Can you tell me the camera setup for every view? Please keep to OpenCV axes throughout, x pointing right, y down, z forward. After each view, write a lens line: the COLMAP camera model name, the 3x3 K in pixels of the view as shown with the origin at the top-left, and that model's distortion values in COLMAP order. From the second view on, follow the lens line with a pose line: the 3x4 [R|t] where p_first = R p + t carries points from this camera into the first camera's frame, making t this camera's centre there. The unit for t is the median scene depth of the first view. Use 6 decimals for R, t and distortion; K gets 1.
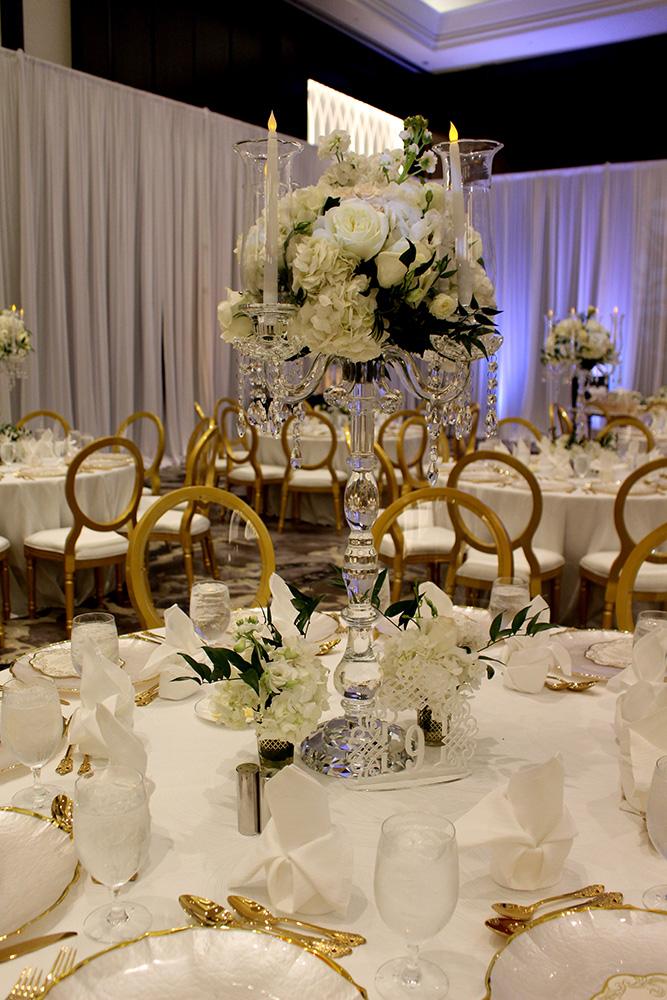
lens RADIAL K [[822.5, 0, 333.5], [0, 822.5, 500.0], [0, 0, 1]] dist [-0.115856, 0.086021]
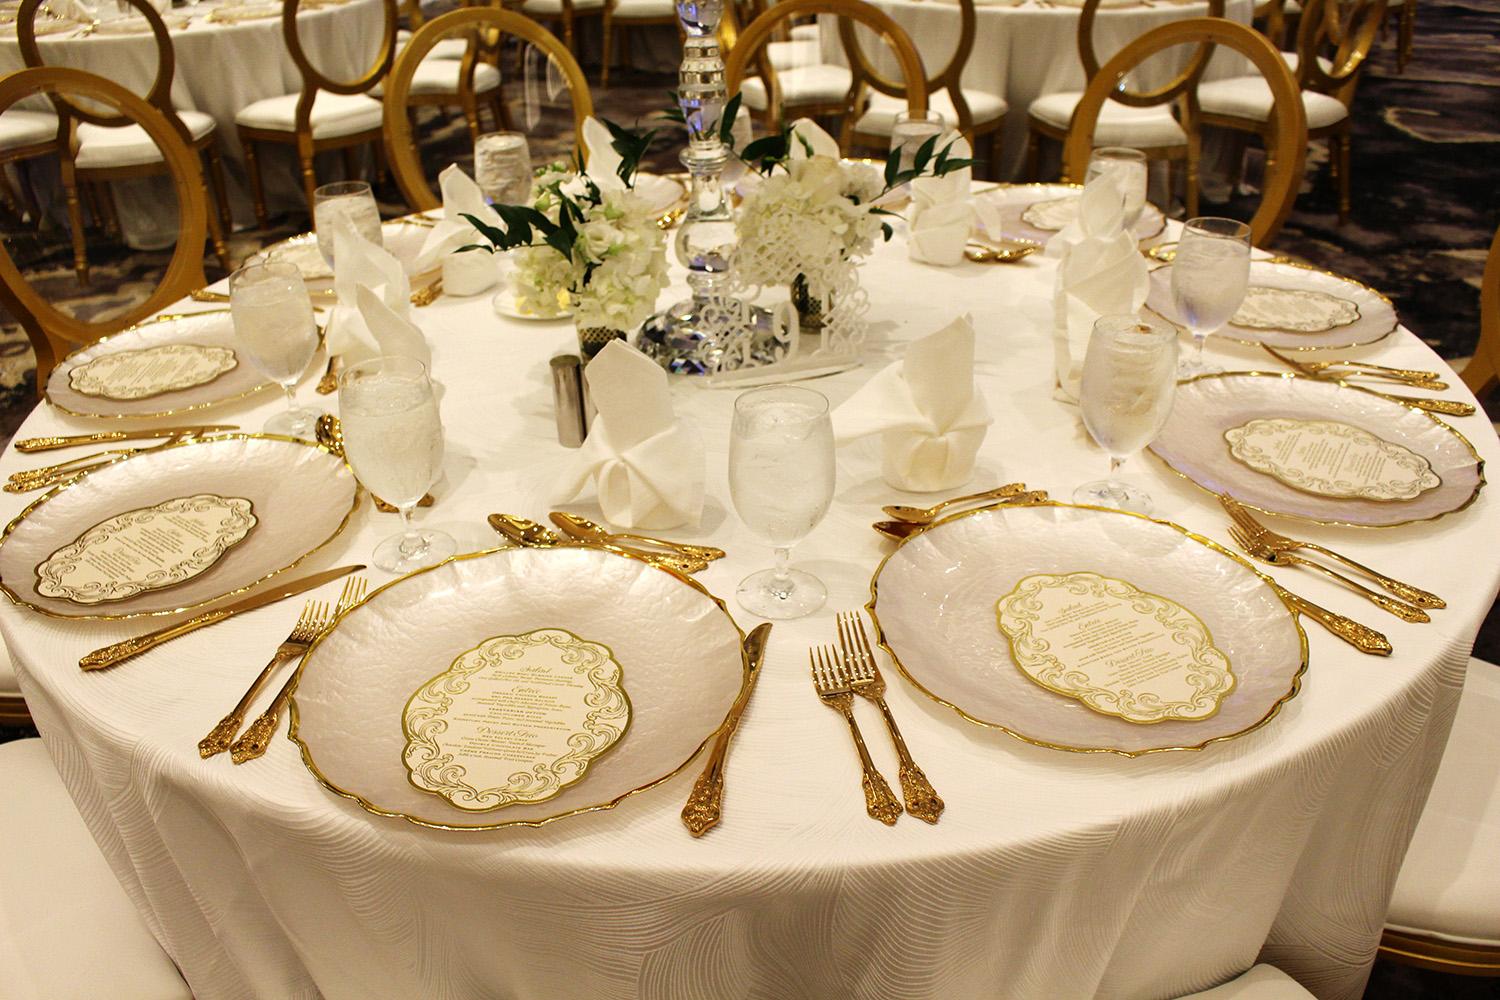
lens RADIAL K [[1181.1, 0, 750.0], [0, 1181.1, 500.0], [0, 0, 1]] dist [-0.135981, 0.109310]
pose [[0.998532, -0.049528, 0.021915, 0.033835], [0.039628, 0.943951, 0.327697, 0.090464], [-0.036917, -0.326347, 0.944529, -0.080874]]
